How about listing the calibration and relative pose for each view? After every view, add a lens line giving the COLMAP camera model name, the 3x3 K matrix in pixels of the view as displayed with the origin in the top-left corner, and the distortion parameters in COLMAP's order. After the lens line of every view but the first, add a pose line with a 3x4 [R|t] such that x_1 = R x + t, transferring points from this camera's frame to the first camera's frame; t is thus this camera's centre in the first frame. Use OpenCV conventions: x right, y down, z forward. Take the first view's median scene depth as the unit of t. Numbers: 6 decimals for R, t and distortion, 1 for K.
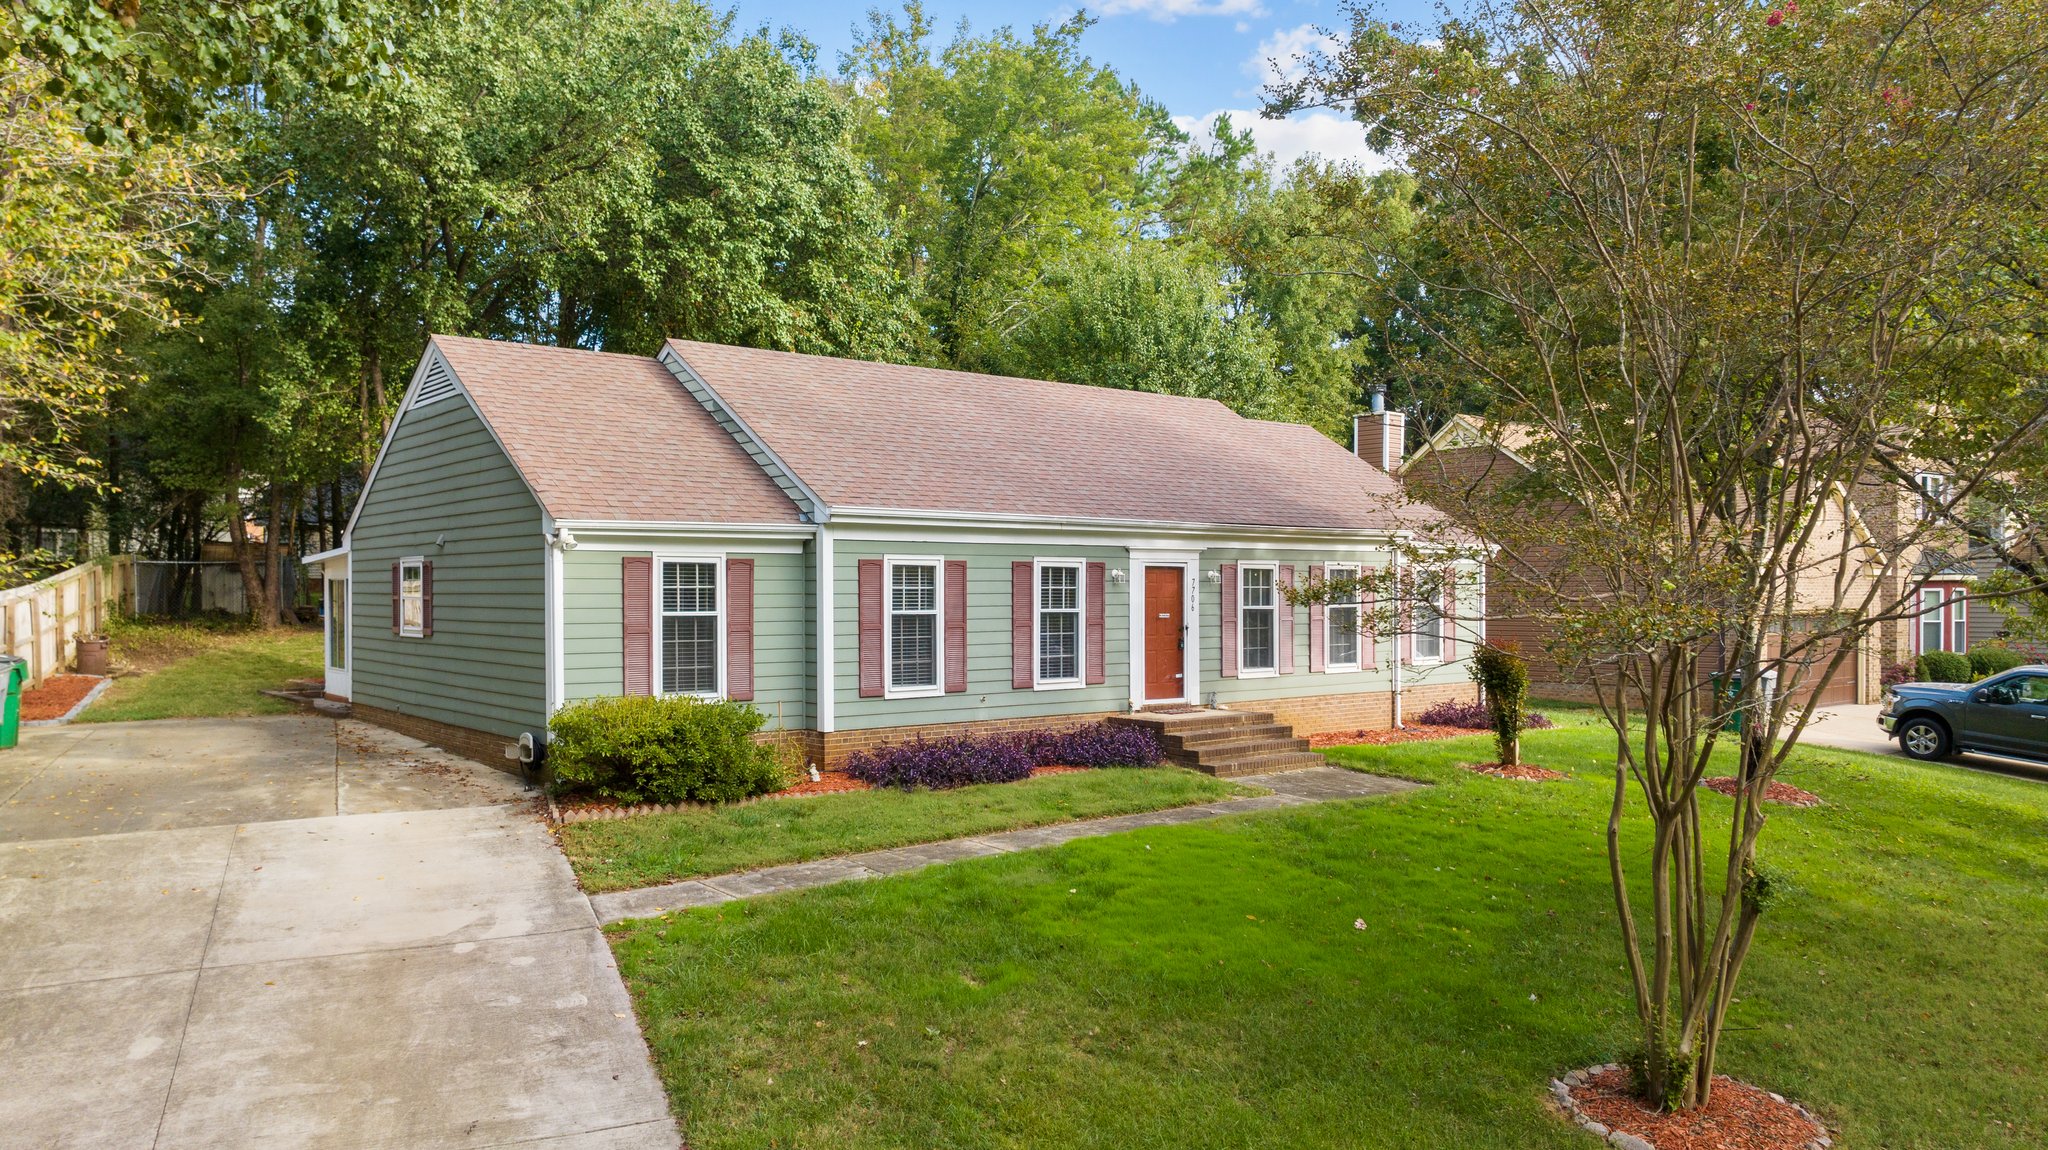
lens RADIAL K [[1465.8, 0, 1024.0], [0, 1465.8, 575.0], [0, 0, 1]] dist [-0.003323, -0.000990]
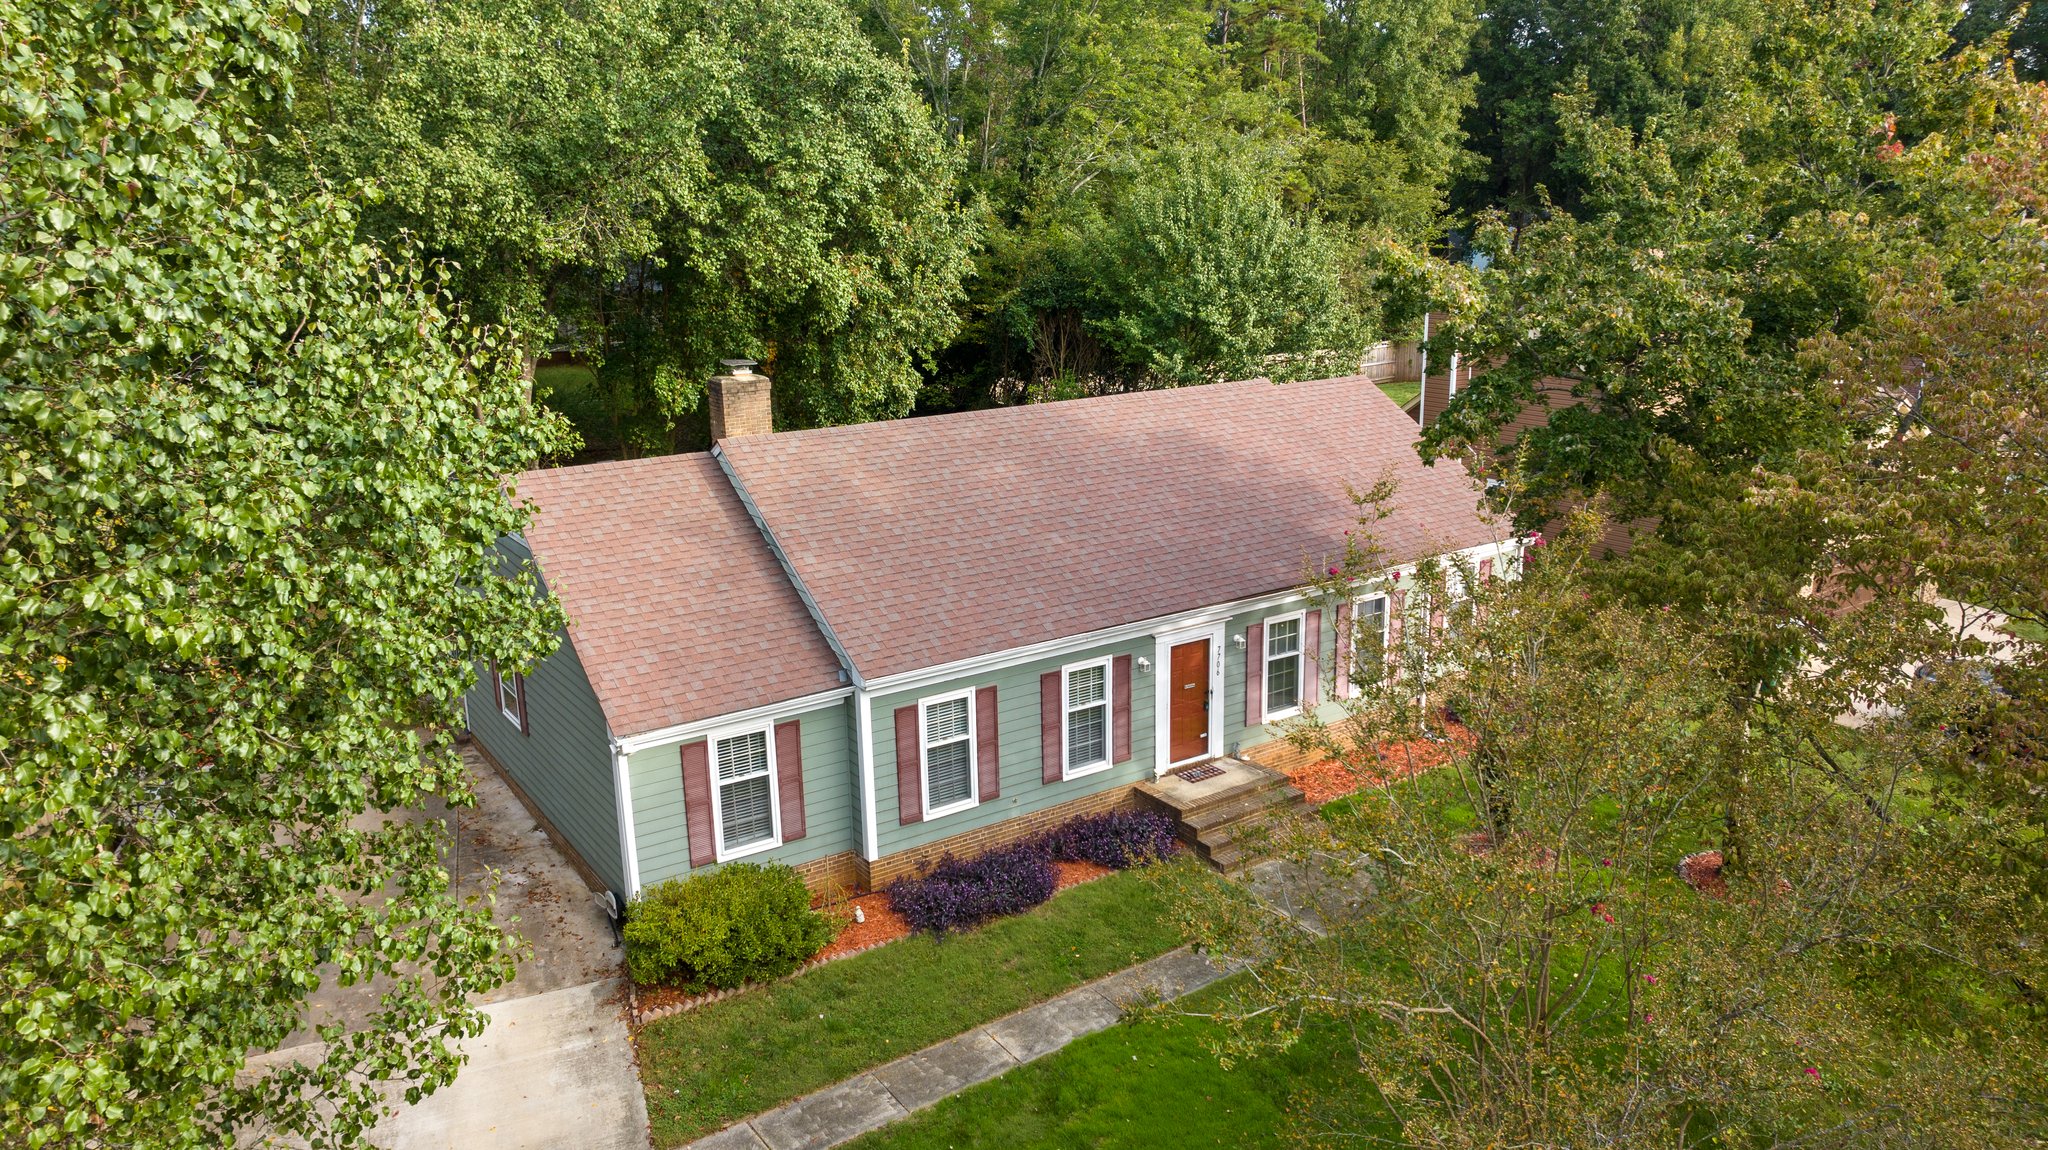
lens RADIAL K [[1423.6, 0, 1014.1], [0, 1423.6, 566.7], [0, 0, 1]] dist [0.001039, -0.000388]
pose [[0.996096, 0.003050, -0.088224, 0.059315], [0.019272, 0.967783, 0.251046, -0.321313], [0.086147, -0.251767, 0.963946, 0.004781]]
